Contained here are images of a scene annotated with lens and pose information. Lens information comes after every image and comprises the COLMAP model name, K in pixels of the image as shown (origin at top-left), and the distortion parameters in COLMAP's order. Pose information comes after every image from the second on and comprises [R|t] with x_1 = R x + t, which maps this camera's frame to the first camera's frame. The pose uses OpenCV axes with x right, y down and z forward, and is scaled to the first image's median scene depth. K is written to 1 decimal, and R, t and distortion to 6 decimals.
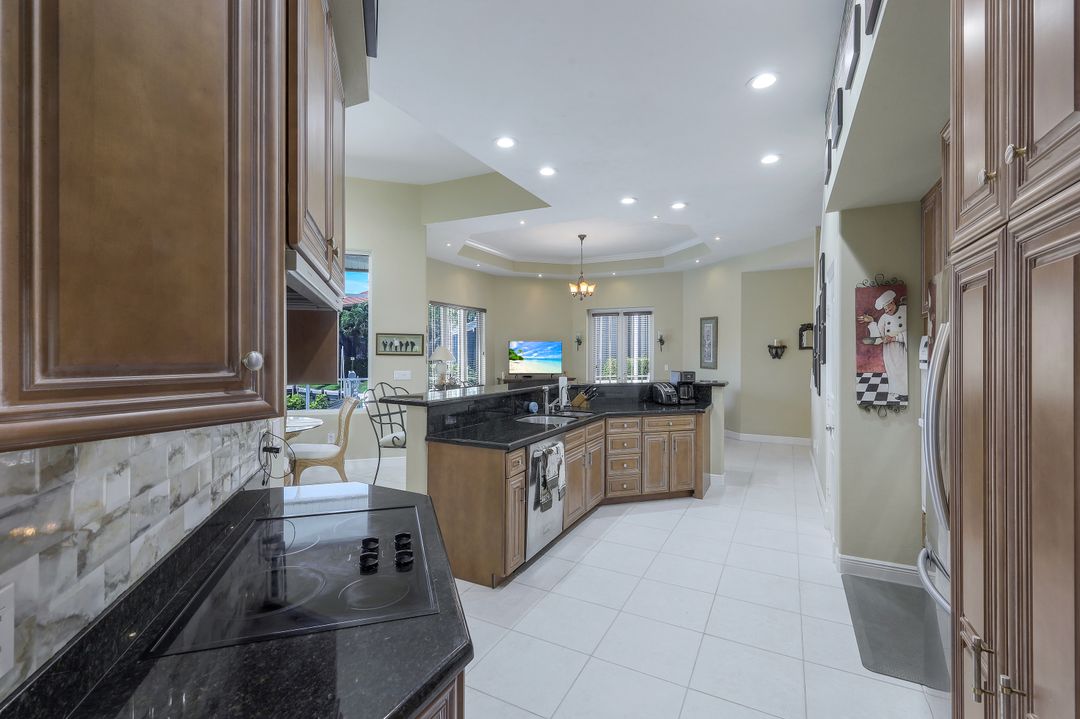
lens RADIAL K [[461.2, 0, 545.4], [0, 461.2, 353.6], [0, 0, 1]] dist [0.006461, 0.000224]
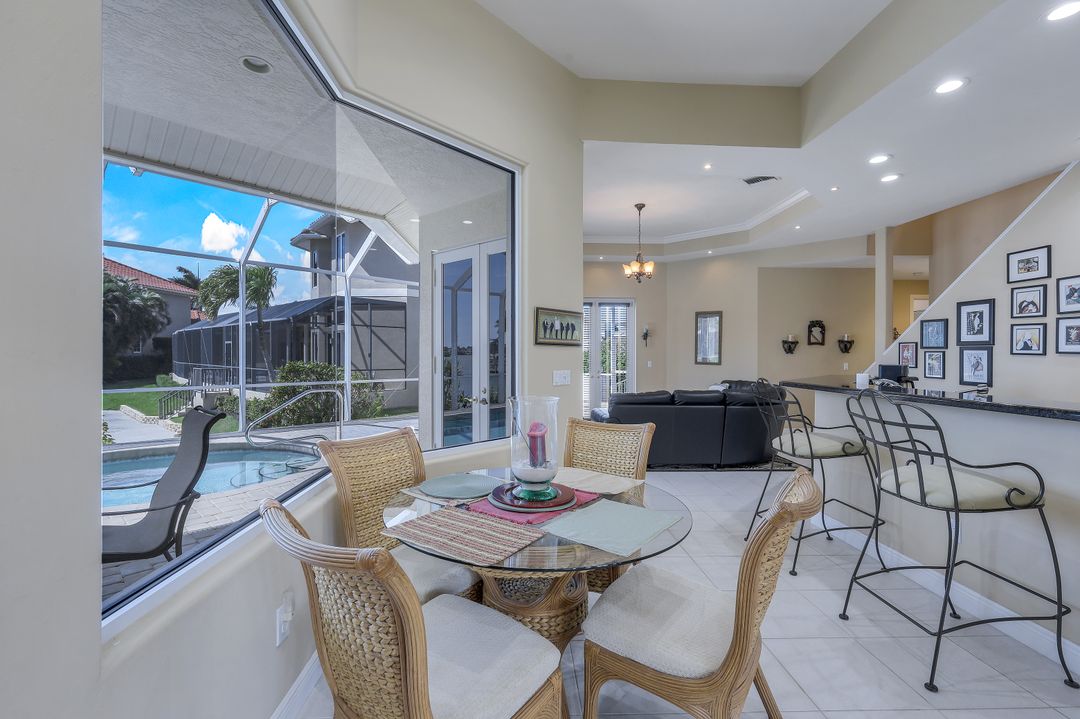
lens RADIAL K [[461.2, 0, 545.4], [0, 461.2, 353.6], [0, 0, 1]] dist [0.006461, 0.000224]
pose [[0.869655, 0.000146, 0.493660, -0.487351], [-0.000263, 1.000000, 0.000168, 0.011261], [-0.493660, -0.000276, 0.869655, 0.371195]]
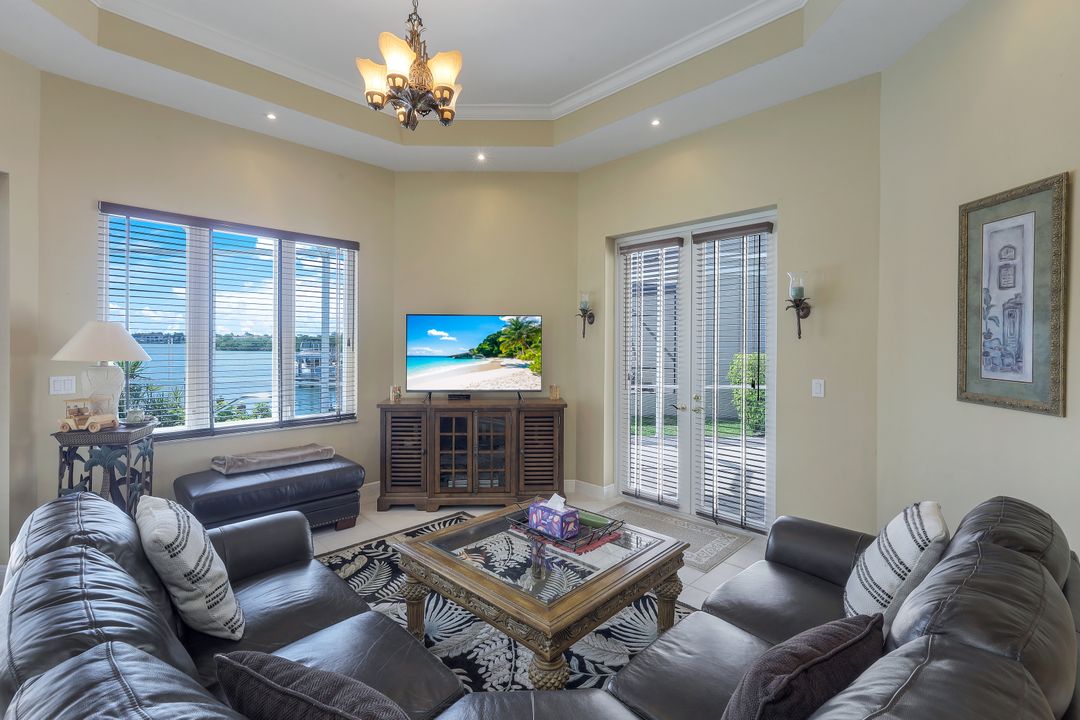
lens RADIAL K [[484.3, 0, 543.2], [0, 484.3, 347.9], [0, 0, 1]] dist [0.001499, 0.000059]
pose [[0.956816, 0.003325, -0.290677, 0.225907], [-0.001560, 0.999979, 0.006305, 0.000782], [0.290692, -0.005579, 0.956801, 0.791627]]
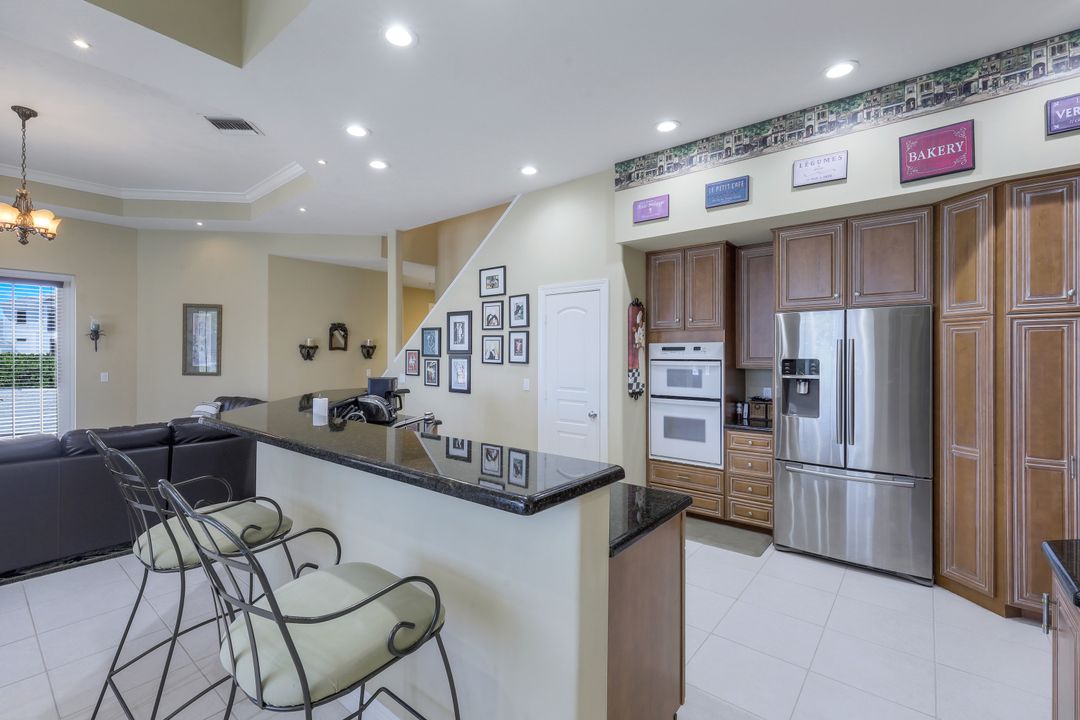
lens RADIAL K [[469.2, 0, 523.8], [0, 469.2, 354.1], [0, 0, 1]] dist [0.001820, 0.000075]
pose [[0.227675, -0.002134, 0.973735, -0.285484], [0.000288, 0.999998, 0.002124, -0.002328], [-0.973737, -0.000203, 0.227675, 0.390855]]
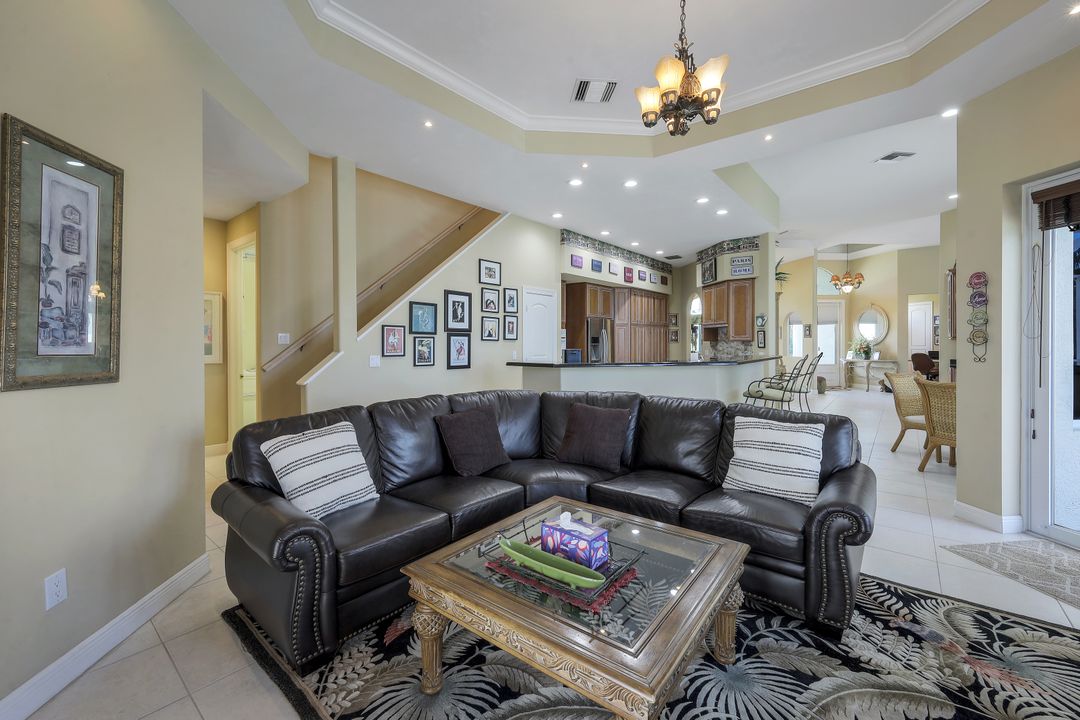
lens RADIAL K [[461.2, 0, 545.4], [0, 461.2, 354.1], [0, 0, 1]] dist [0.006461, 0.000224]
pose [[-0.981461, -0.003320, 0.191633, 0.108168], [0.001855, 0.999639, 0.026817, 0.014757], [-0.191653, 0.026675, -0.981100, 1.341394]]
